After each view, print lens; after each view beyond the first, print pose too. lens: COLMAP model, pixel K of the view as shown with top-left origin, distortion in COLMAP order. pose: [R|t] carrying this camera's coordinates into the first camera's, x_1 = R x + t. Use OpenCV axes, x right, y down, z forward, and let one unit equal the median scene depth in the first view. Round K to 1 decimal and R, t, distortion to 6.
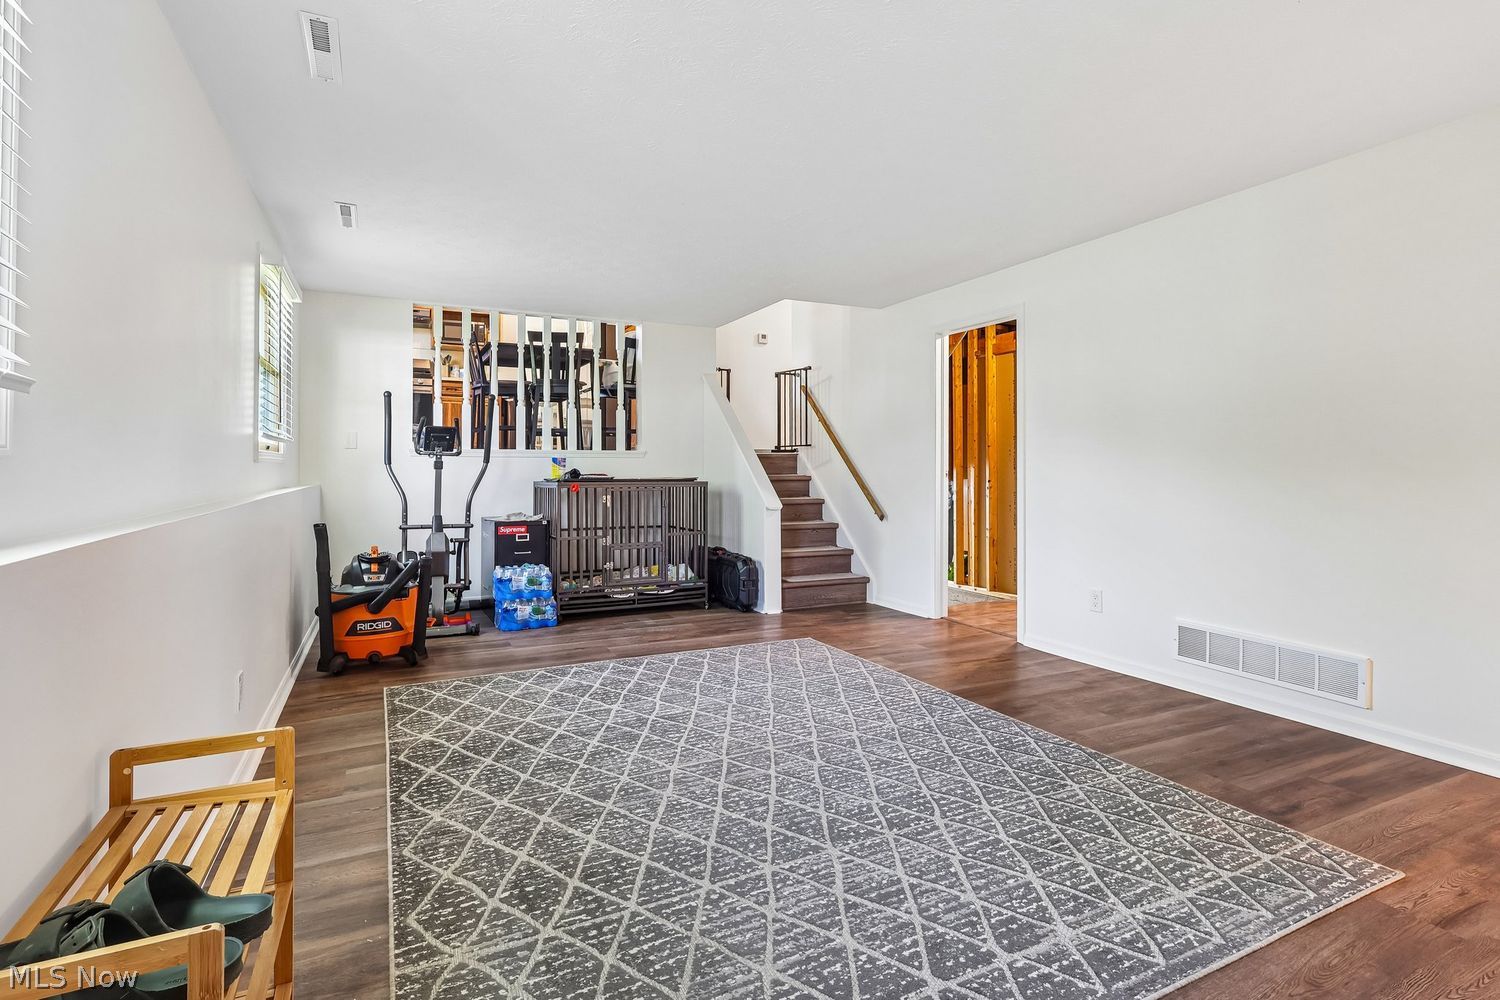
lens RADIAL K [[733.5, 0, 756.0], [0, 733.5, 464.4], [0, 0, 1]] dist [-0.003558, 0.000495]
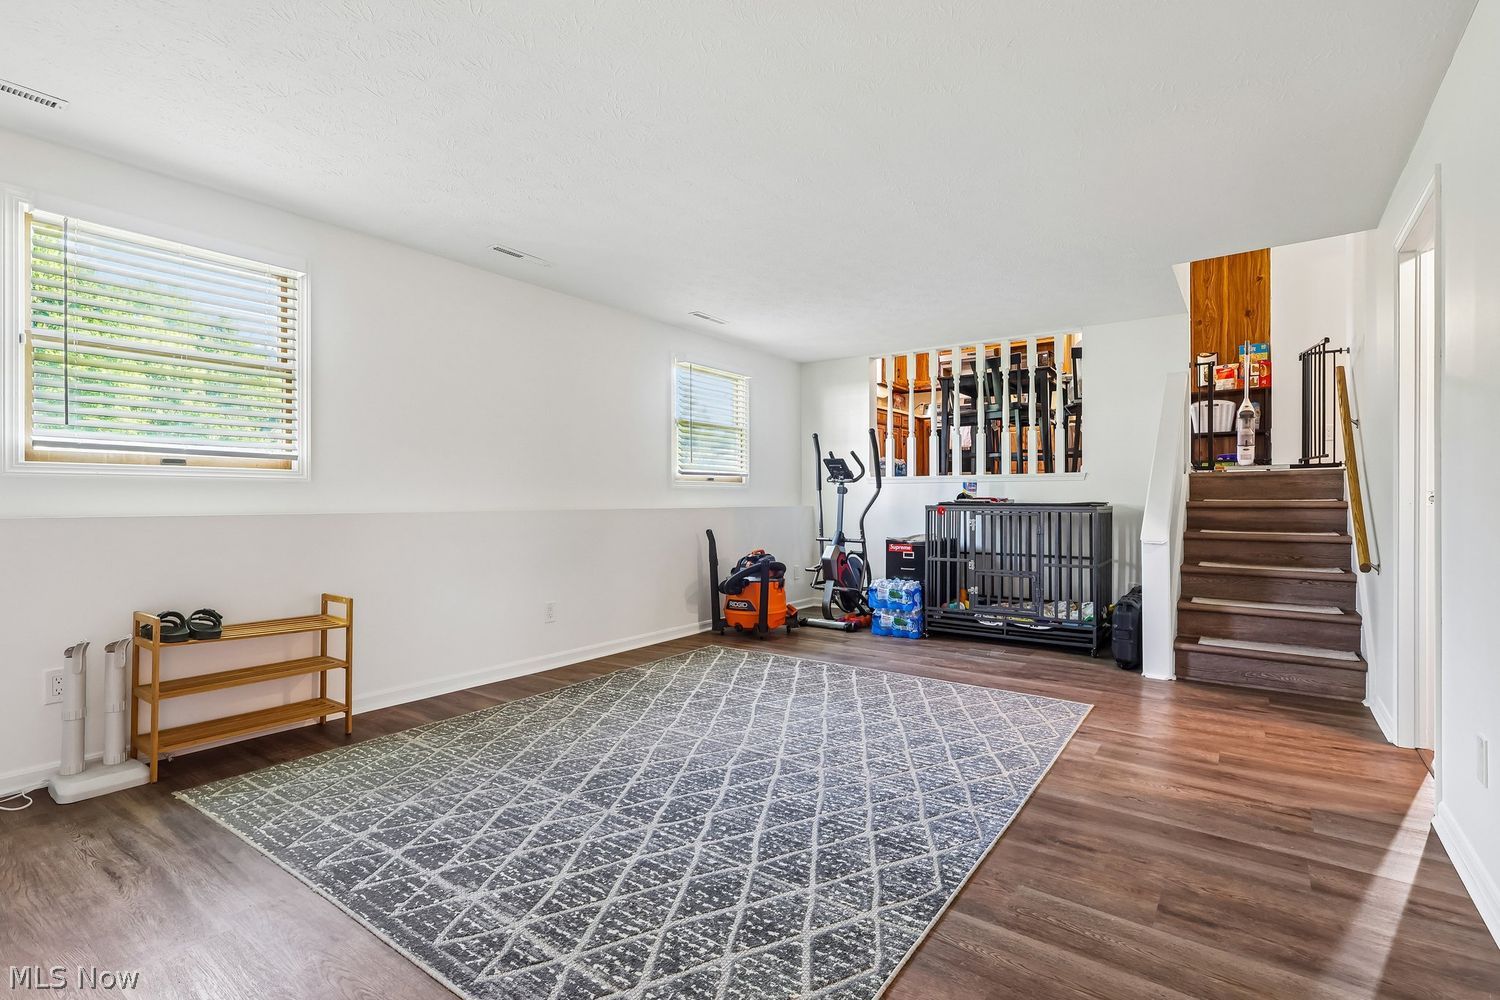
lens RADIAL K [[715.4, 0, 744.7], [0, 715.4, 502.9], [0, 0, 1]] dist [0.000707, 0.000122]
pose [[0.453128, 0.005044, -0.891431, 0.709110], [0.004366, 0.999959, 0.007877, 0.015600], [0.891435, -0.007461, 0.453088, 0.394913]]
